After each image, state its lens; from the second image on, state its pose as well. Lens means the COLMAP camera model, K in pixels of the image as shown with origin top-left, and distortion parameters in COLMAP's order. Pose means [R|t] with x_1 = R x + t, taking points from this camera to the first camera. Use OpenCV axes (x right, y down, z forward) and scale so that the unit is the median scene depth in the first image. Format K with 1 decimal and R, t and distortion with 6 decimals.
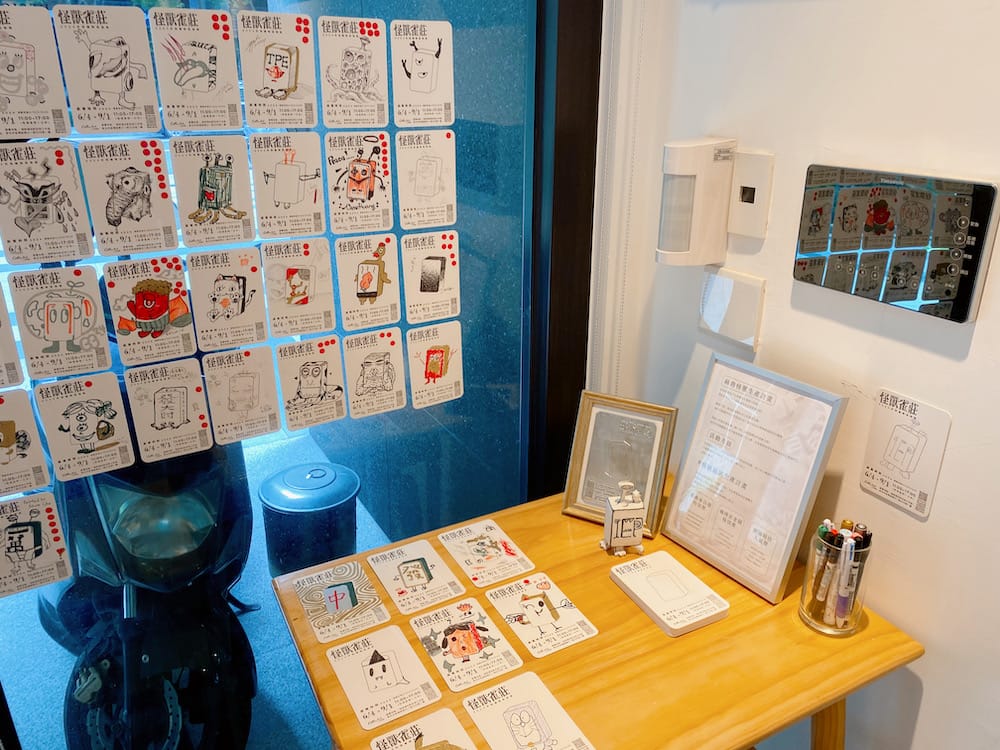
lens RADIAL K [[756.6, 0, 499.8], [0, 756.6, 374.3], [0, 0, 1]] dist [0.012049, -0.015972]
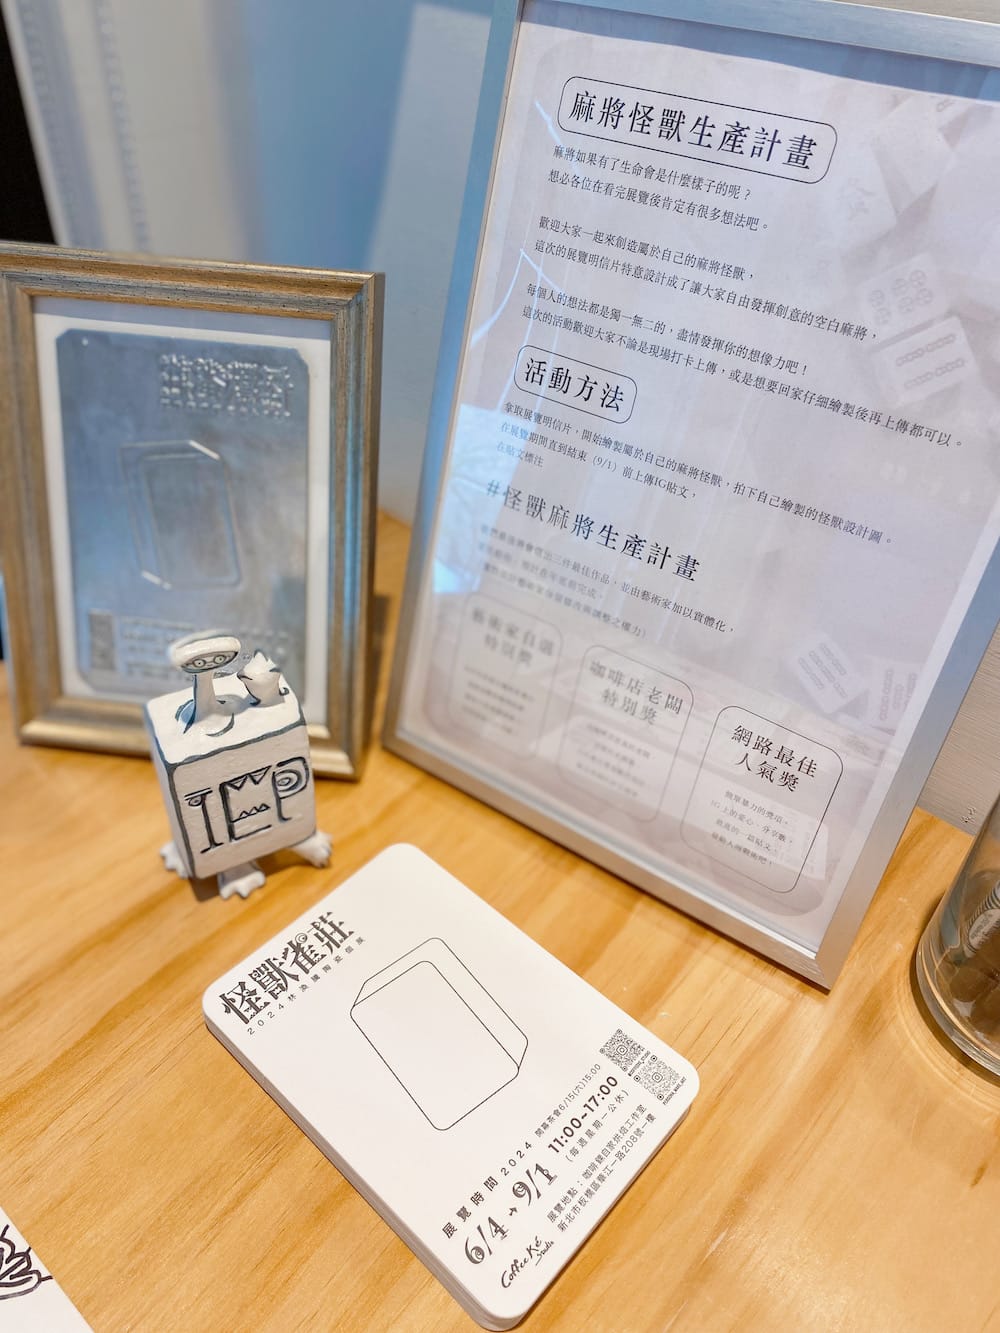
lens RADIAL K [[1008.5, 0, 454.6], [0, 1008.5, 659.8], [0, 0, 1]] dist [0.012049, -0.015972]
pose [[0.946719, -0.203758, 0.249412, 0.160364], [0.109077, 0.931513, 0.346967, 0.053031], [-0.303027, -0.301275, 0.904106, 0.701697]]
